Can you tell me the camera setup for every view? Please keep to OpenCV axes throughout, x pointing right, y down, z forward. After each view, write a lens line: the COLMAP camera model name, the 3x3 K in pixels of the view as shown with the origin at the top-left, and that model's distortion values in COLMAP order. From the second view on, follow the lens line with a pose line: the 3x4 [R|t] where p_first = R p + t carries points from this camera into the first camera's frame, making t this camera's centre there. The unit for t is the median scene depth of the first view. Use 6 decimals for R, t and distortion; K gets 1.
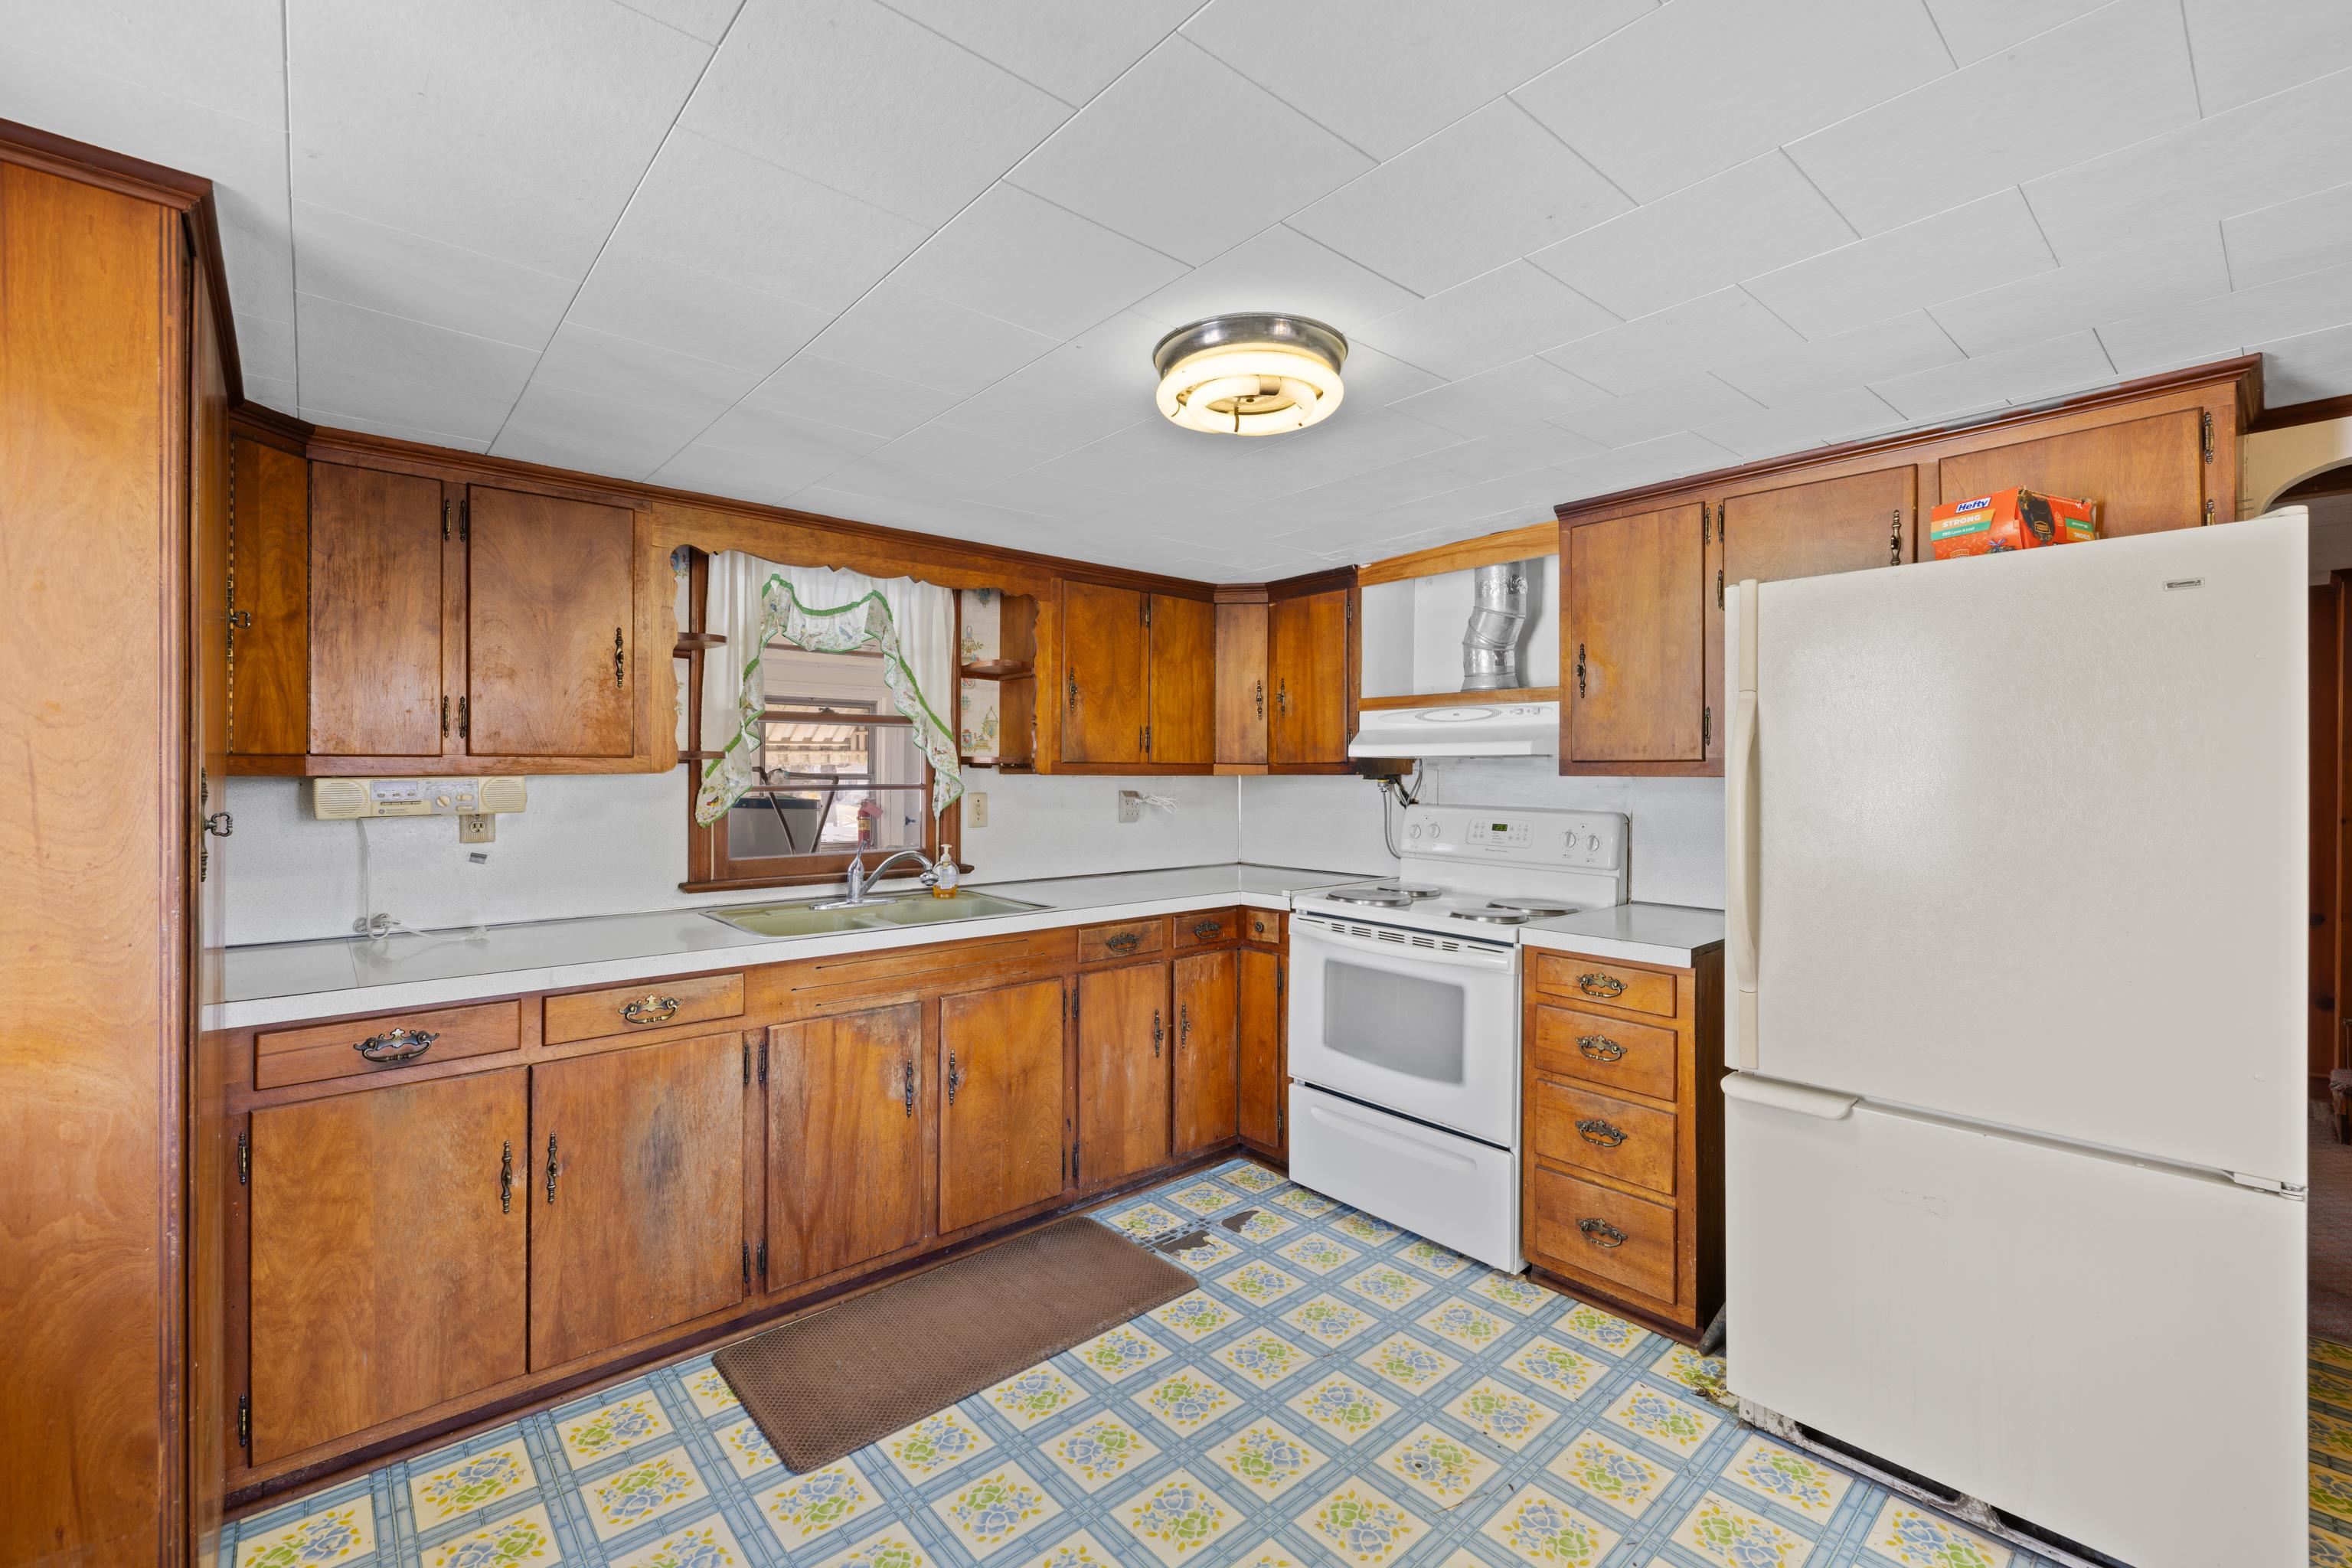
lens RADIAL K [[993.4, 0, 1172.7], [0, 993.4, 767.1], [0, 0, 1]] dist [0.000133, -0.000201]
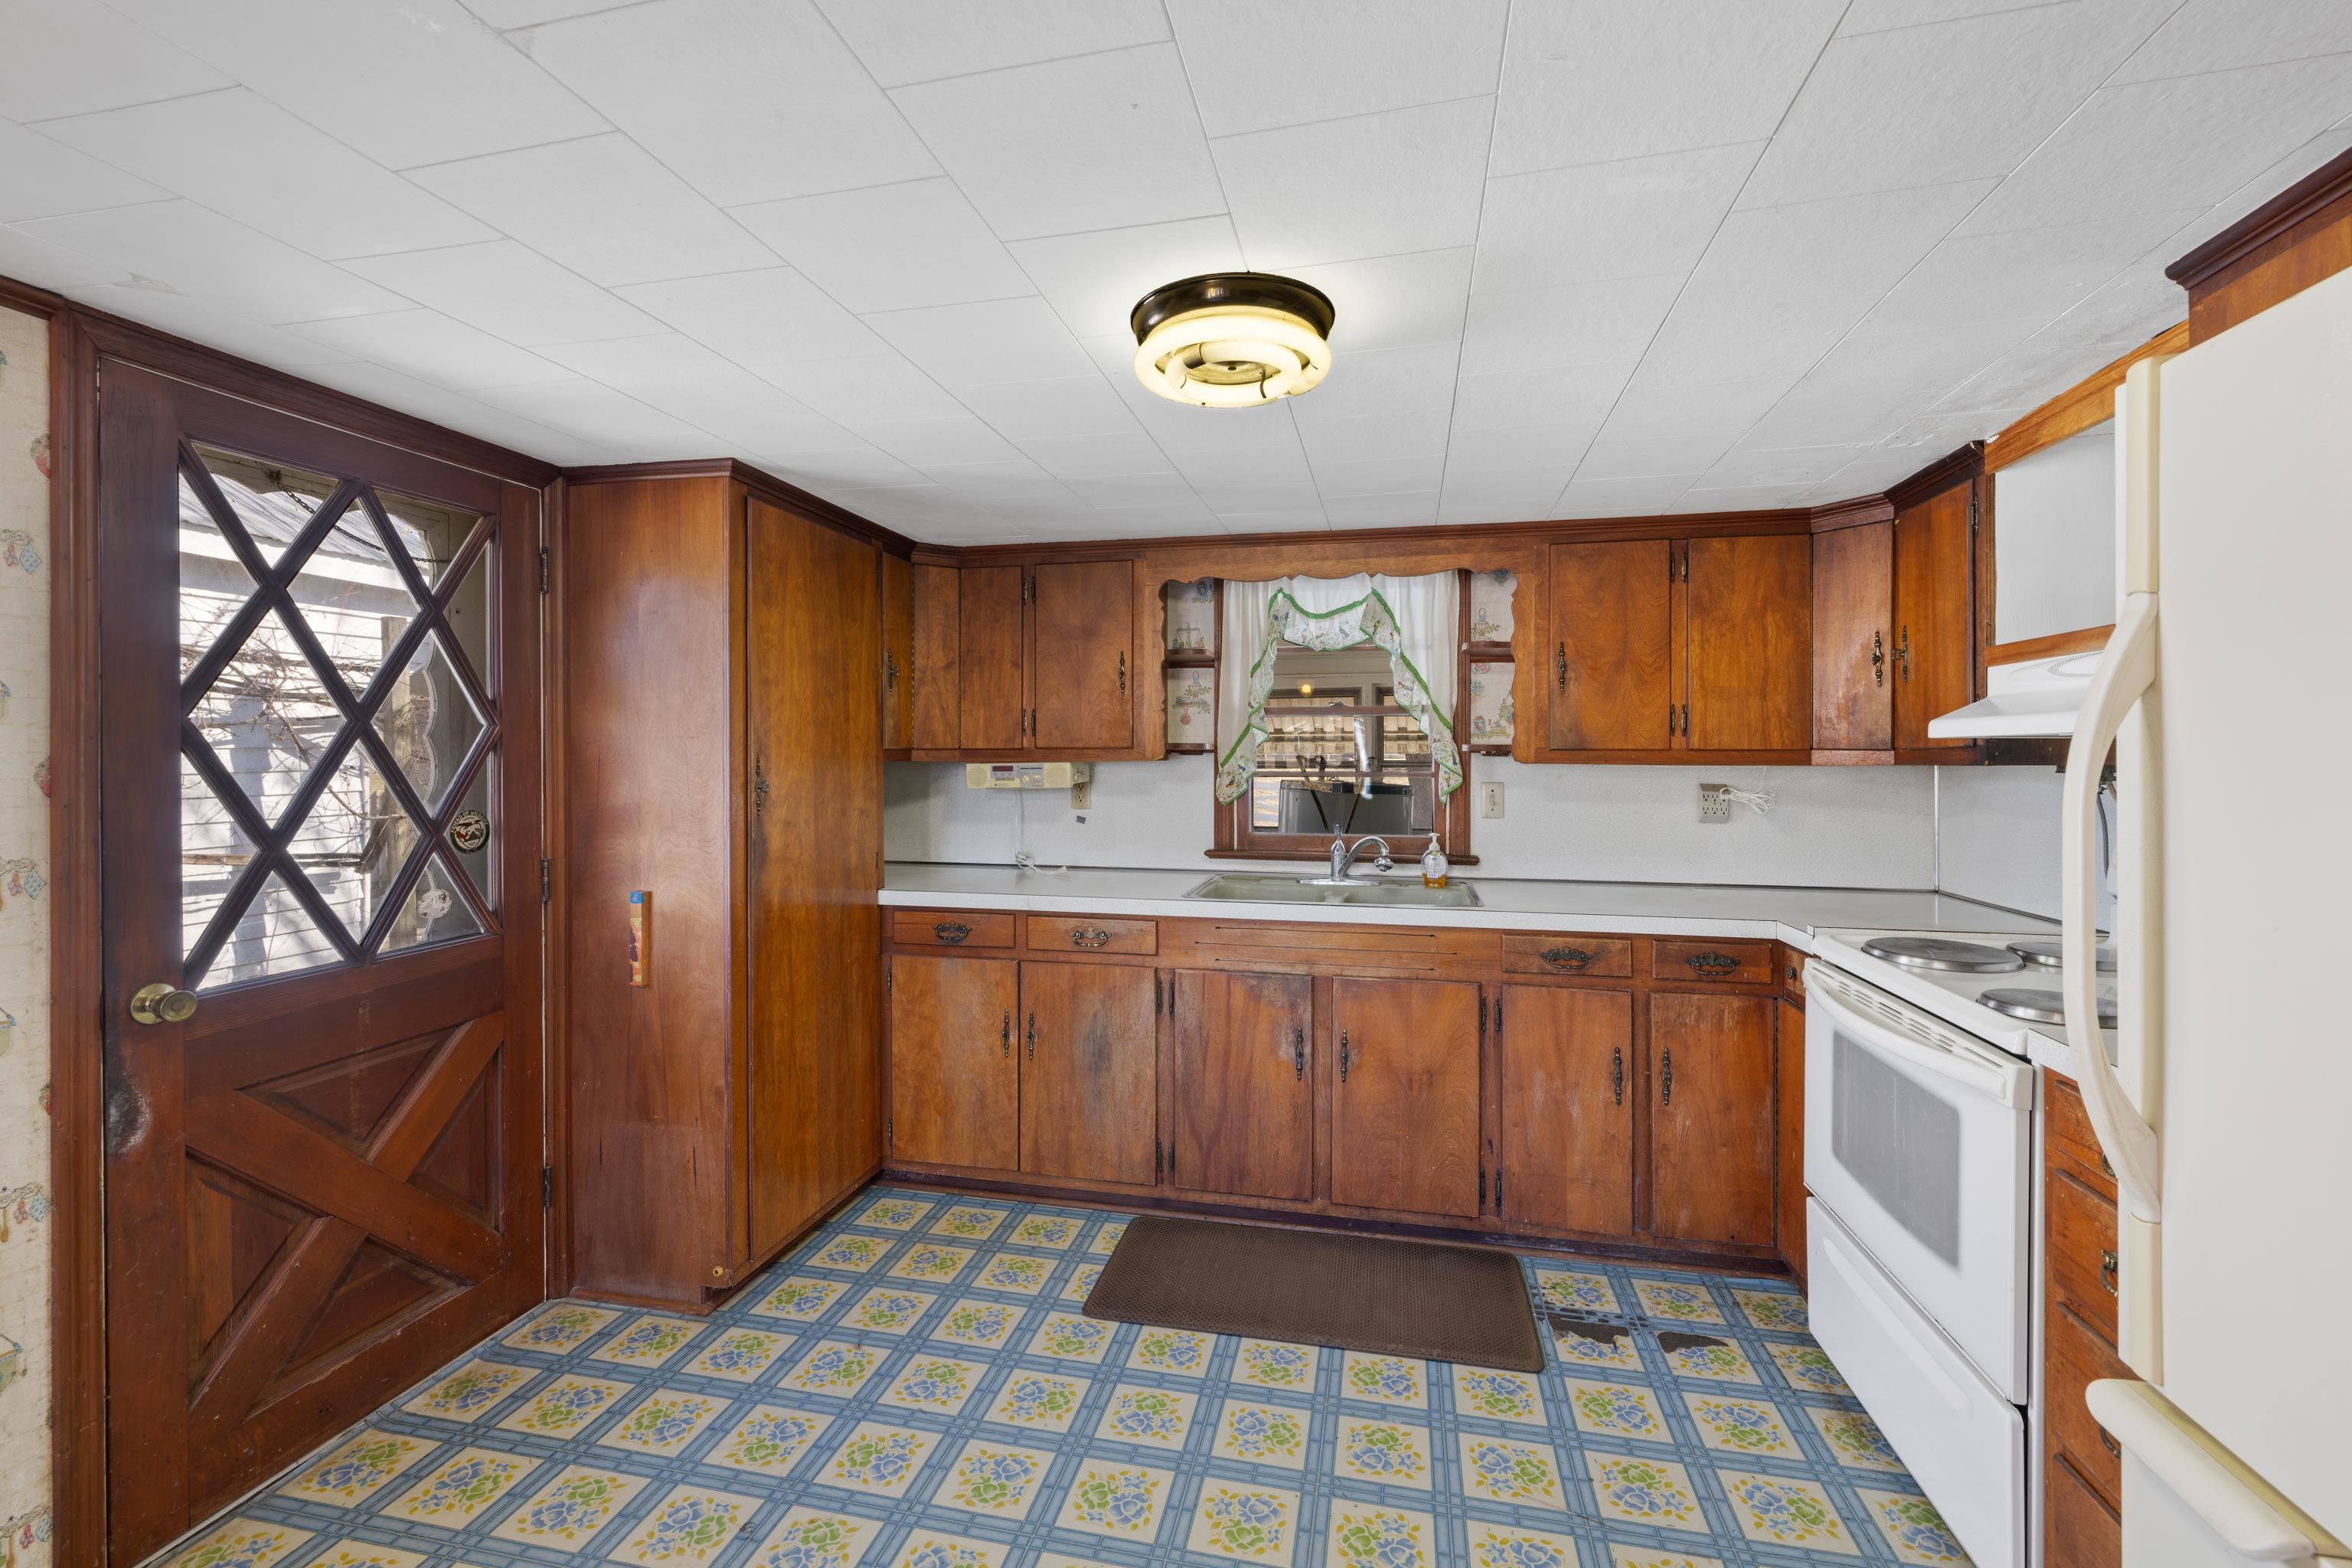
lens RADIAL K [[993.4, 0, 1172.0], [0, 993.4, 754.6], [0, 0, 1]] dist [0.000133, -0.000201]
pose [[0.586474, -0.004253, -0.809957, 0.484599], [0.002900, 0.999991, -0.003151, 0.001950], [0.809963, -0.000501, 0.586481, 0.236158]]
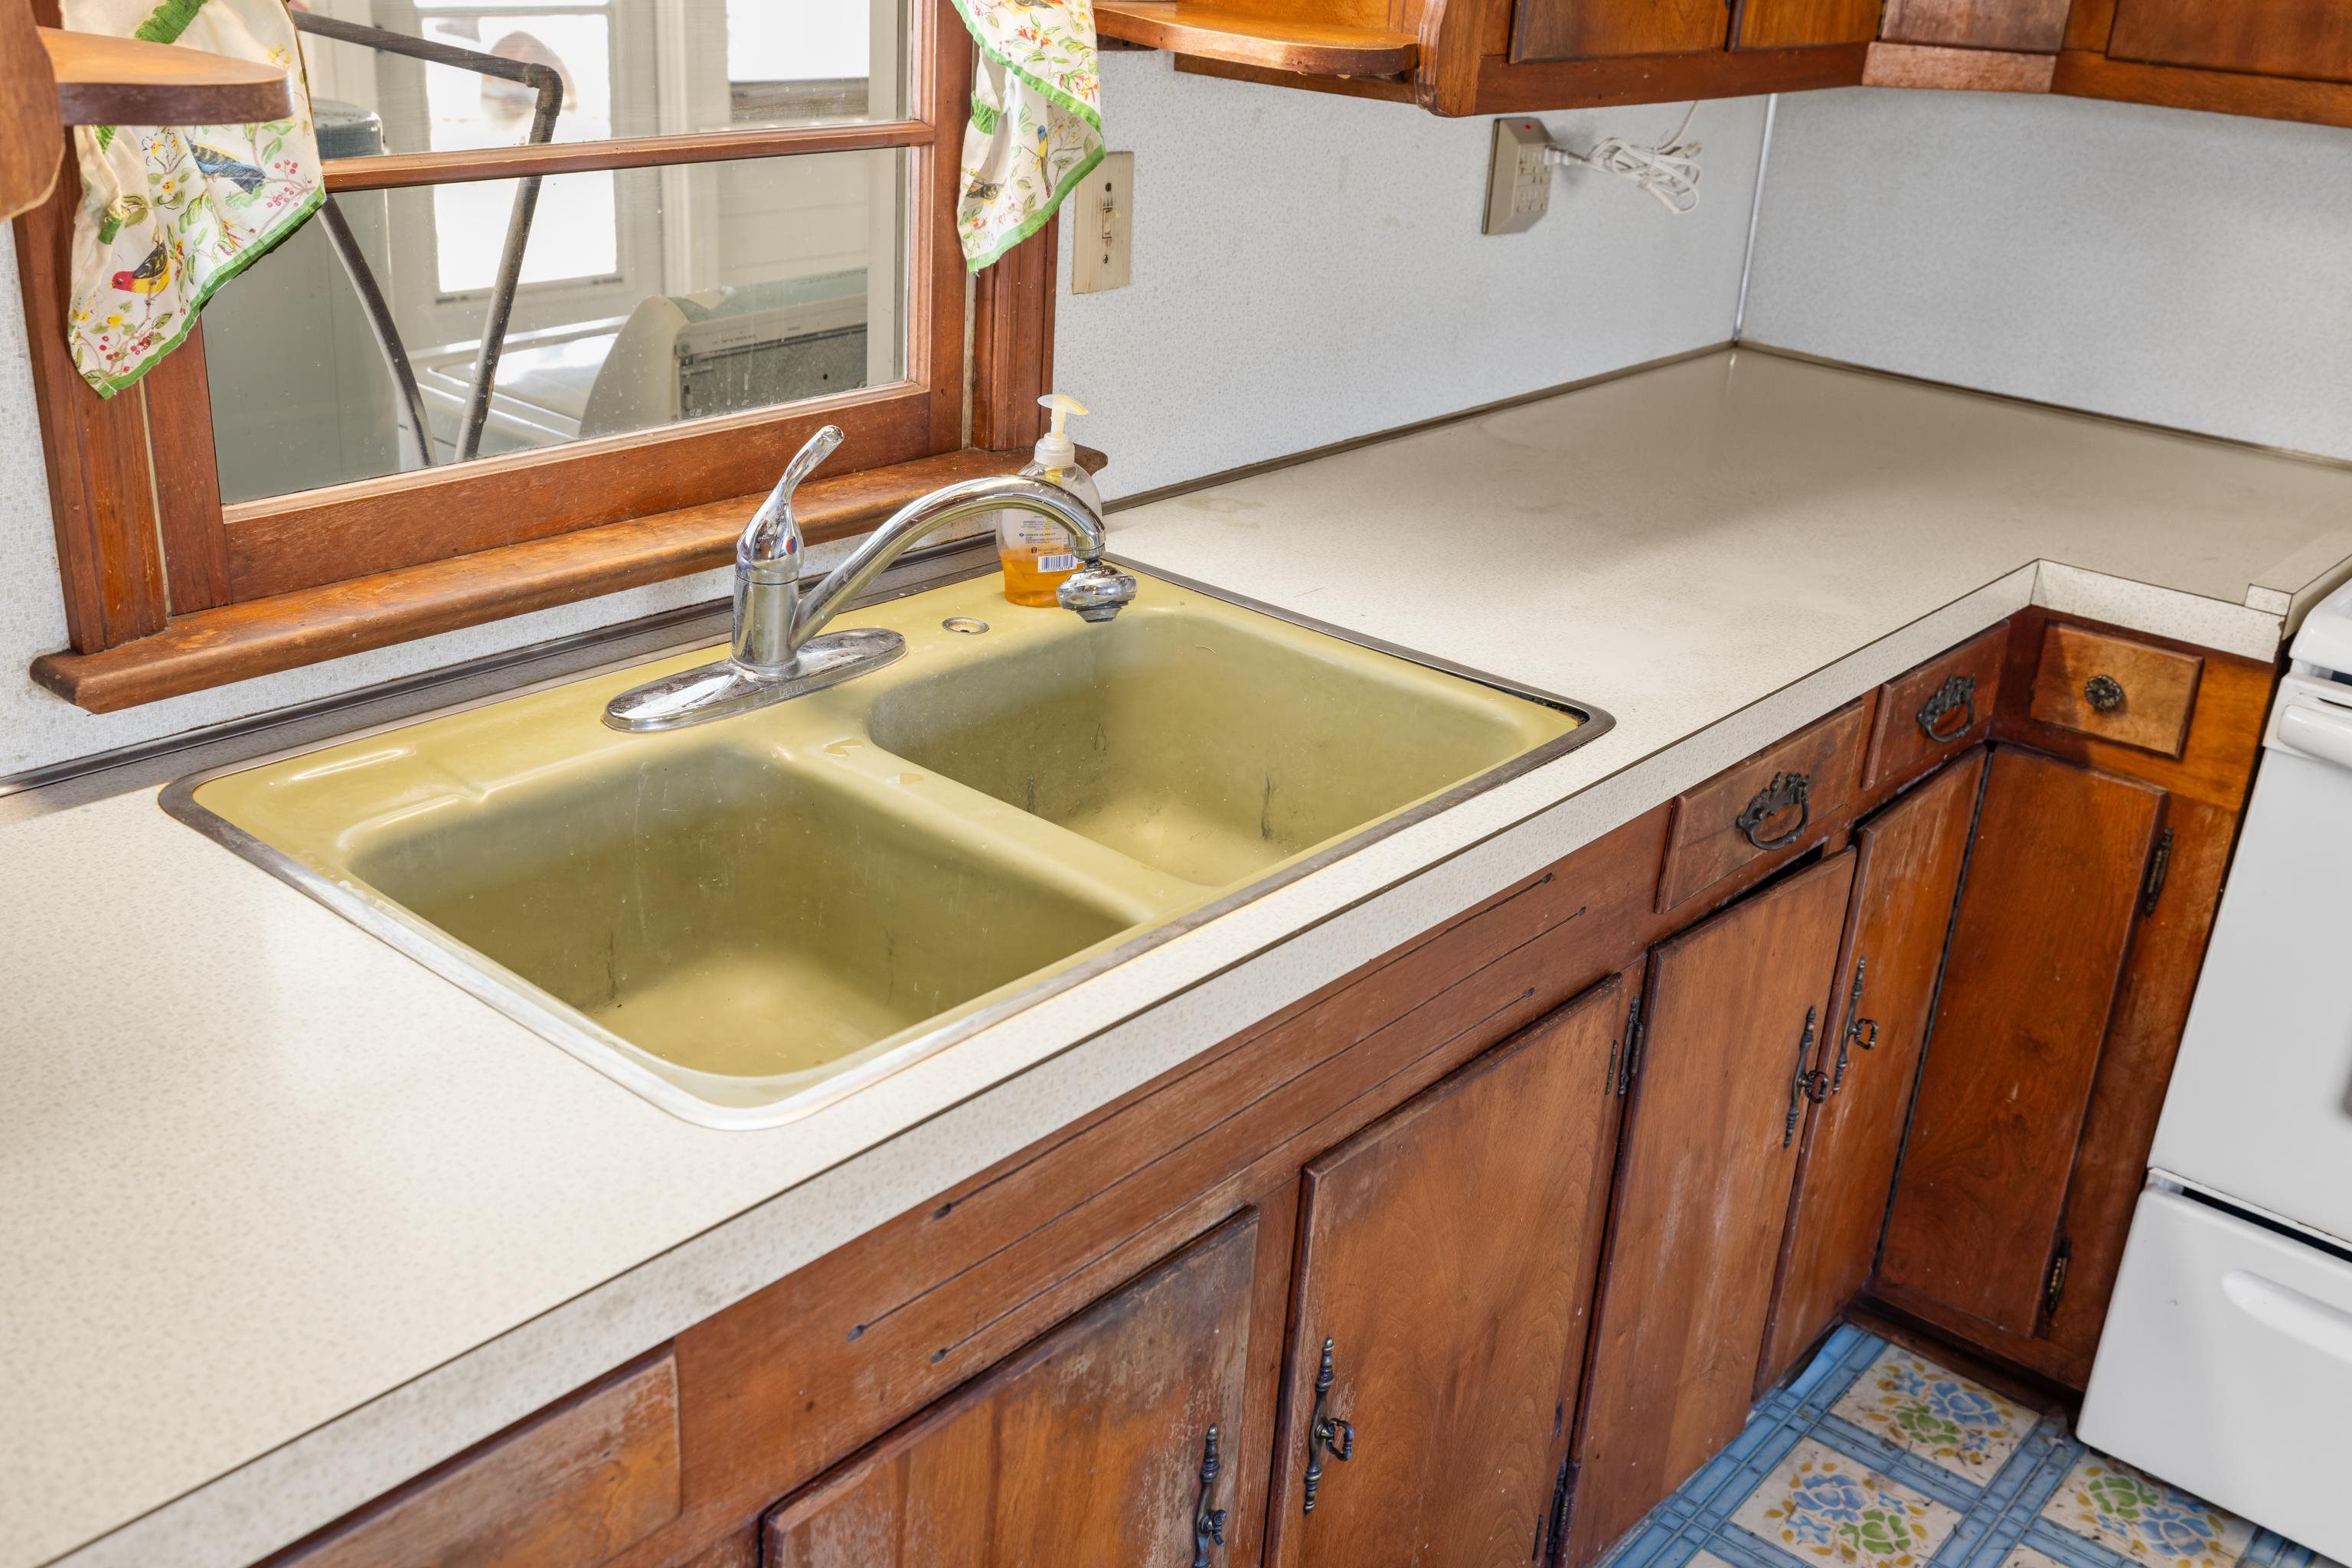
lens RADIAL K [[2272.0, 0, 1173.7], [0, 2272.0, 786.1], [0, 0, 1]] dist [0.006454, 0.000000]
pose [[0.986659, -0.004415, 0.162742, -0.335348], [-0.060450, 0.918233, 0.391401, -0.064738], [-0.151163, -0.396017, 0.905716, 0.510081]]
